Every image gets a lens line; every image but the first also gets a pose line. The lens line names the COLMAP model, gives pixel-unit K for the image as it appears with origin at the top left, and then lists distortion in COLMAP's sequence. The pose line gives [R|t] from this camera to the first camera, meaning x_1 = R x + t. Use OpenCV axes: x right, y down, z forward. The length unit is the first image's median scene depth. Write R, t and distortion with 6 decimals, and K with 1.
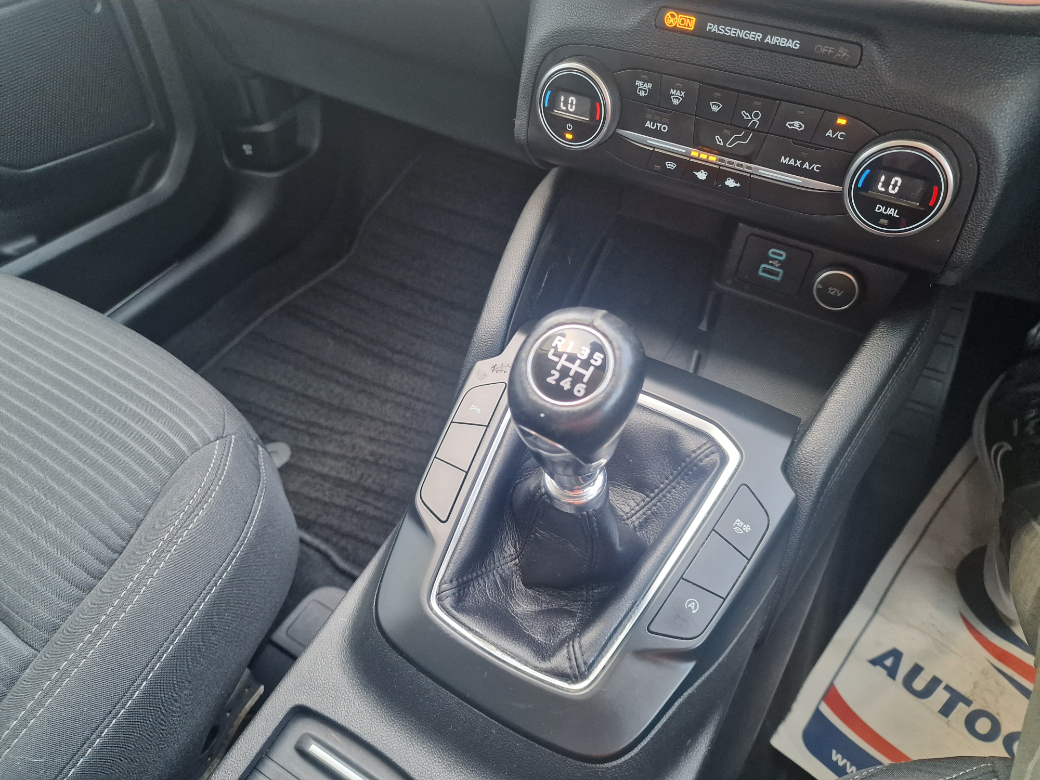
lens RADIAL K [[725.5, 0, 519.6], [0, 725.5, 377.2], [0, 0, 1]] dist [0.008007, 0.001068]
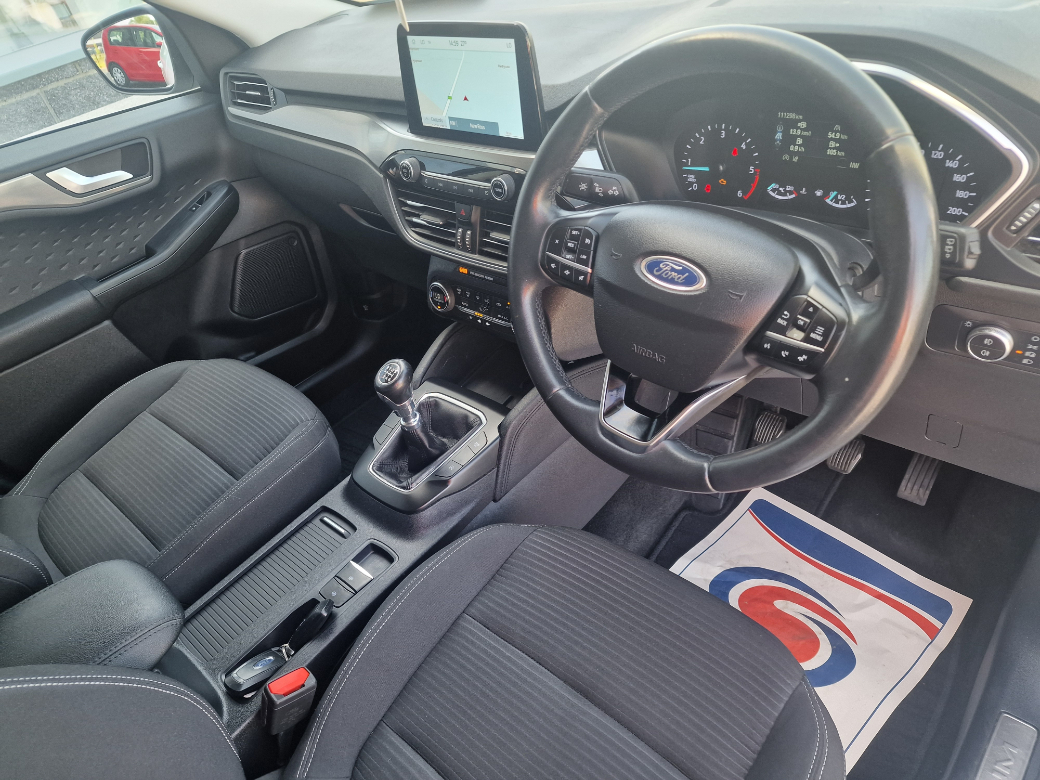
lens RADIAL K [[701.1, 0, 514.2], [0, 701.1, 388.3], [0, 0, 1]] dist [0.097429, -0.102705]
pose [[0.974286, 0.013151, -0.224931, 0.989347], [-0.051492, 0.984872, -0.165457, 0.407247], [0.219352, 0.172784, 0.960224, -1.484929]]
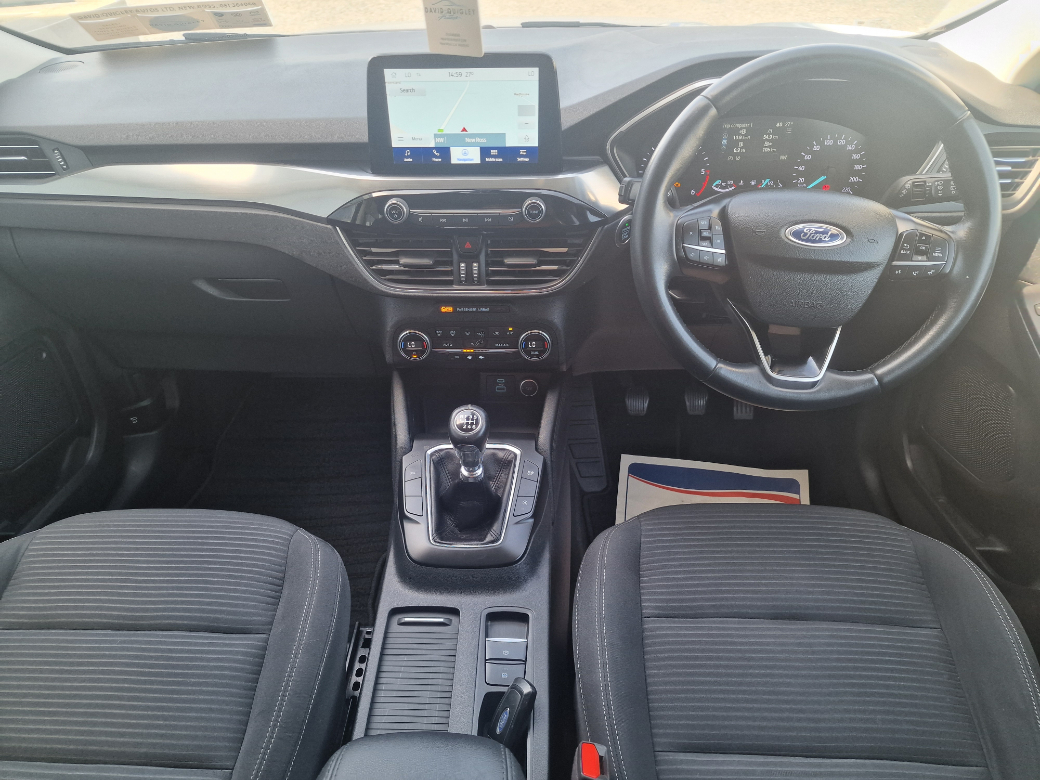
lens RADIAL K [[701.1, 0, 514.2], [0, 701.1, 388.3], [0, 0, 1]] dist [0.097429, -0.102705]
pose [[0.877741, -0.274919, 0.392417, -0.649353], [0.355427, 0.922835, -0.148485, 0.266389], [-0.321315, 0.269807, 0.907723, -1.358335]]
